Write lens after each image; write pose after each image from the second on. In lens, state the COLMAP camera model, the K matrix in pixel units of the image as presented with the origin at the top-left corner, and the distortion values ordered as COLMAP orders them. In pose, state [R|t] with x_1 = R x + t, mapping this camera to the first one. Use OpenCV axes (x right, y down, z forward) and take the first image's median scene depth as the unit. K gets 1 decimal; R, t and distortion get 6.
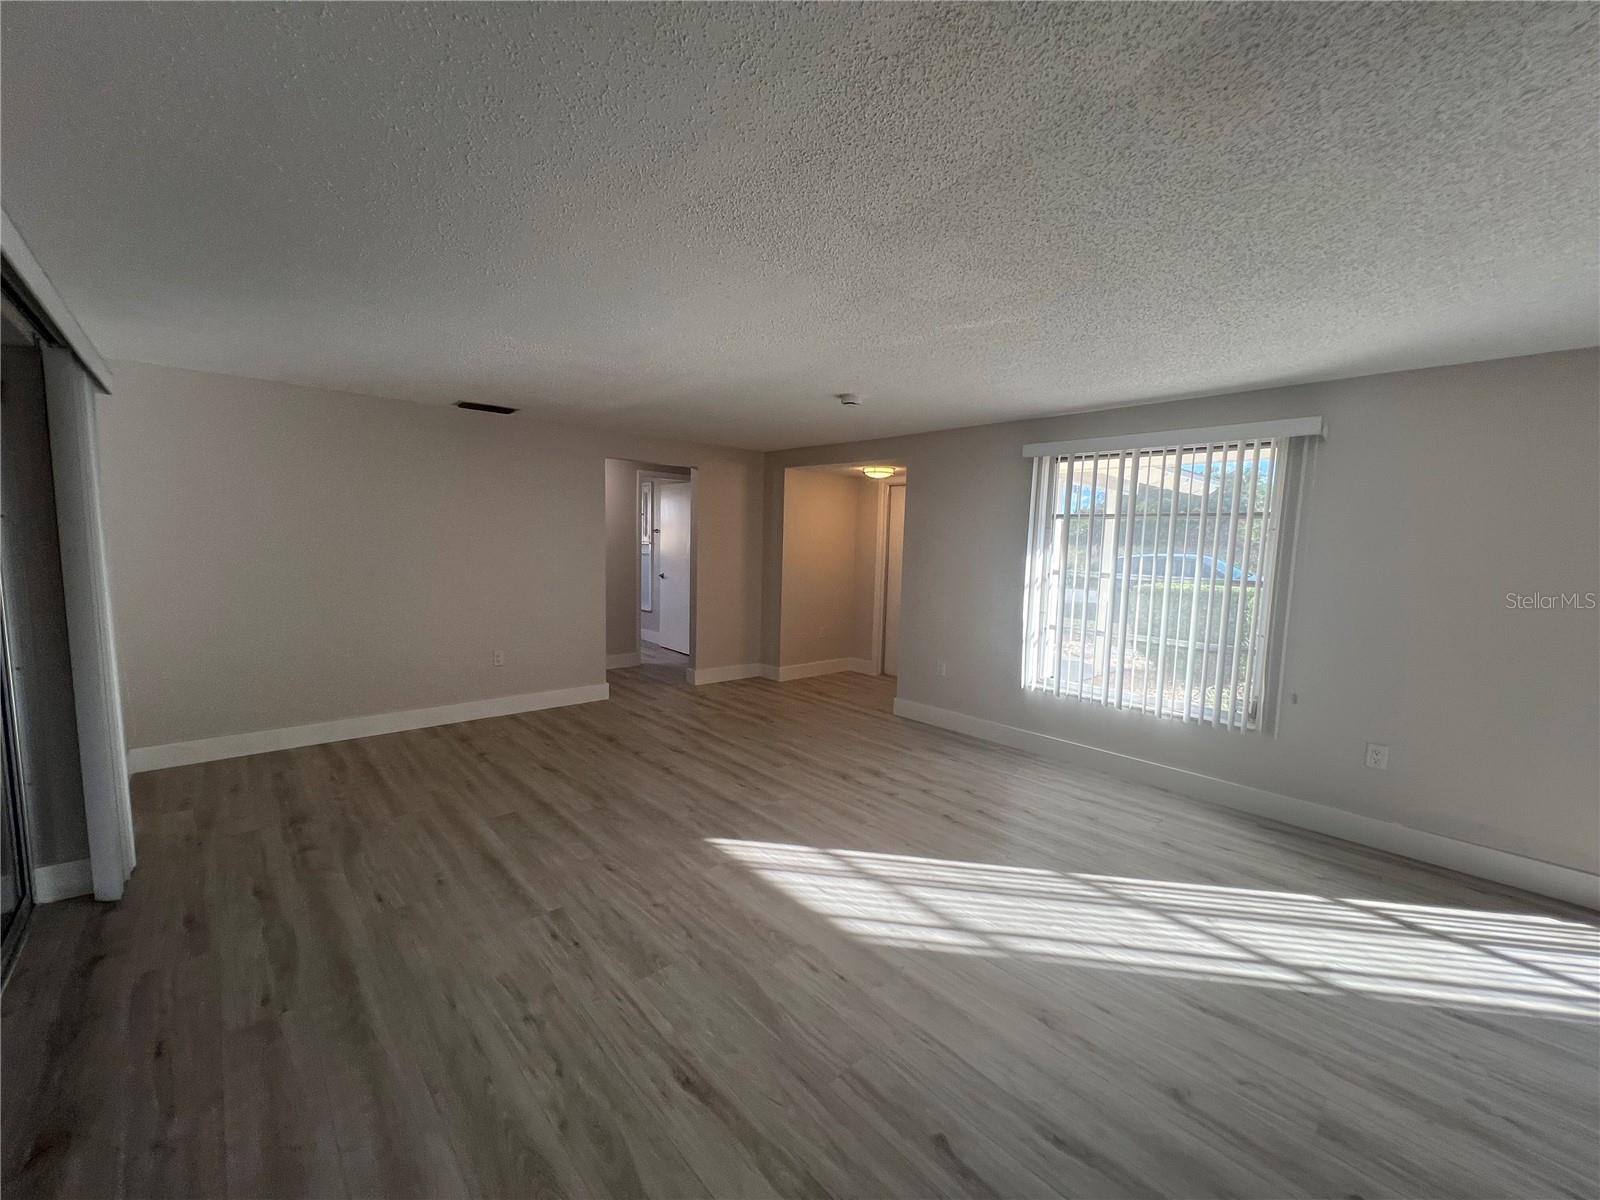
lens RADIAL K [[639.2, 0, 802.0], [0, 639.2, 600.8], [0, 0, 1]] dist [0.001222, -0.000776]
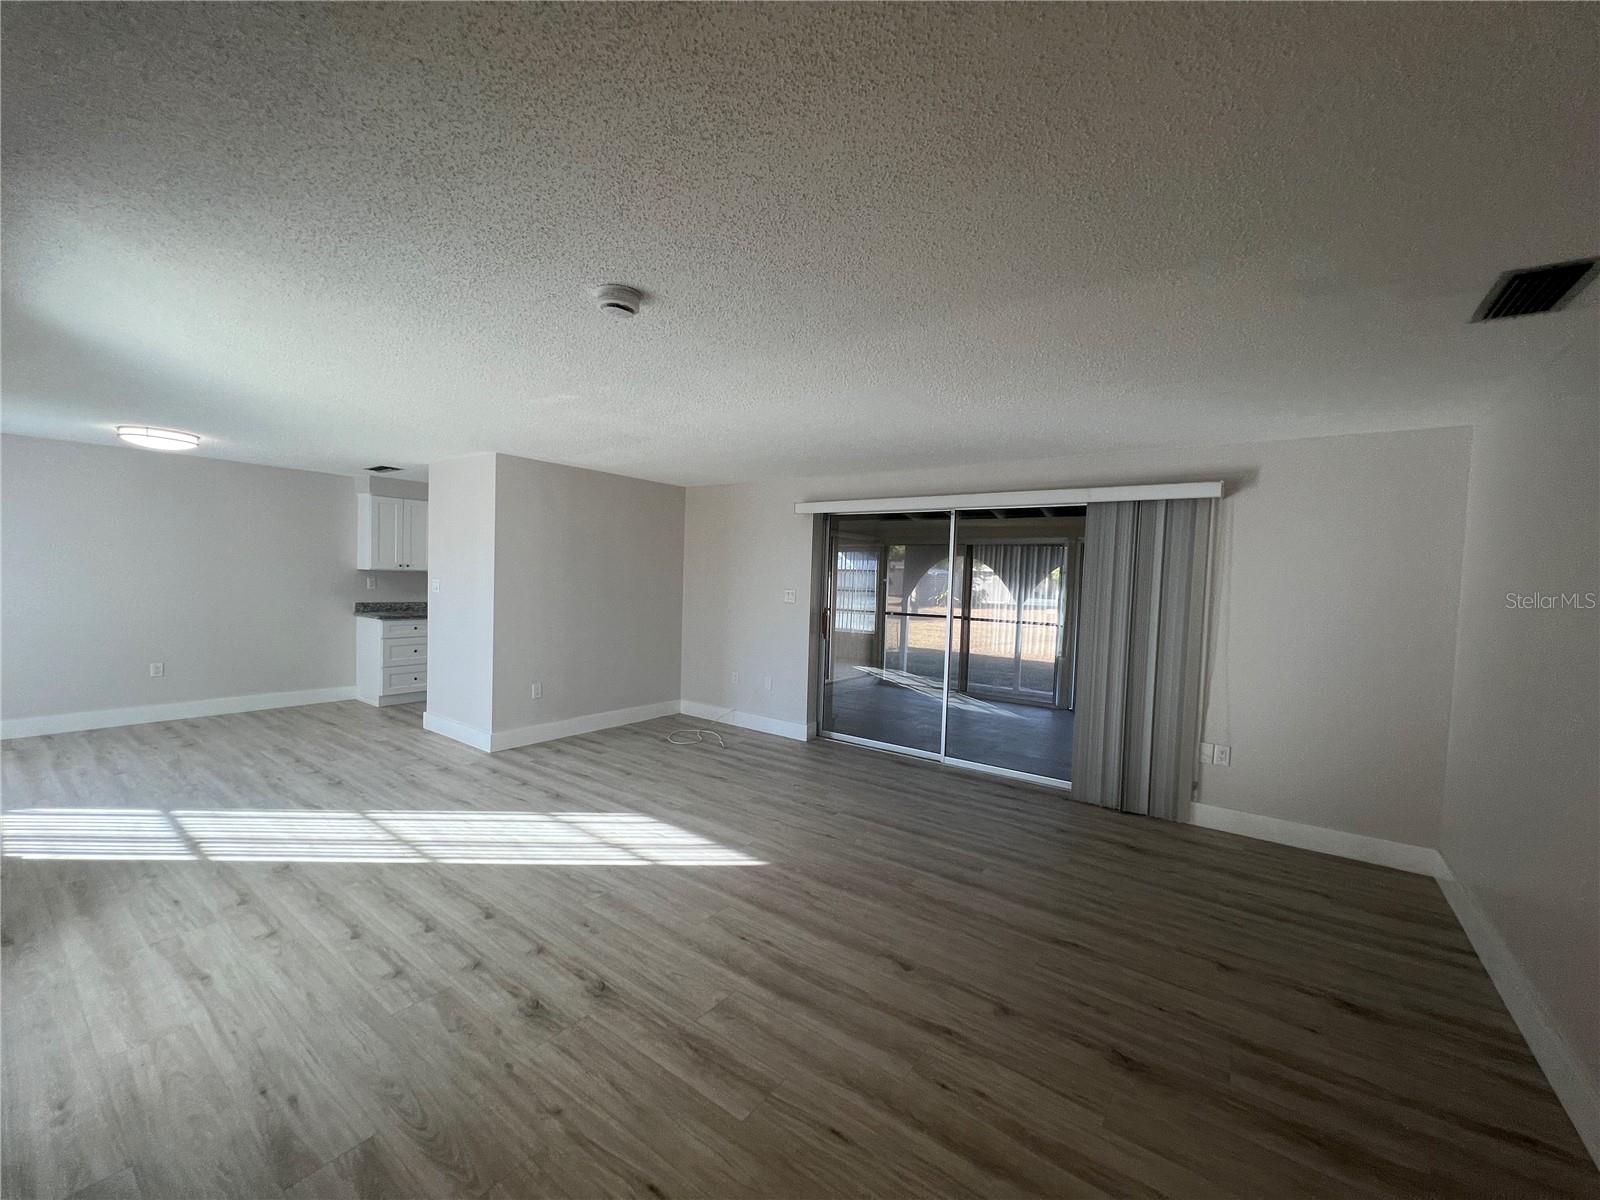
lens RADIAL K [[639.2, 0, 798.3], [0, 639.2, 602.6], [0, 0, 1]] dist [0.001222, -0.000776]
pose [[-0.979973, -0.050489, -0.192621, 0.030638], [-0.077264, 0.987947, 0.134131, -0.213663], [0.183528, 0.146327, -0.972063, 2.155819]]
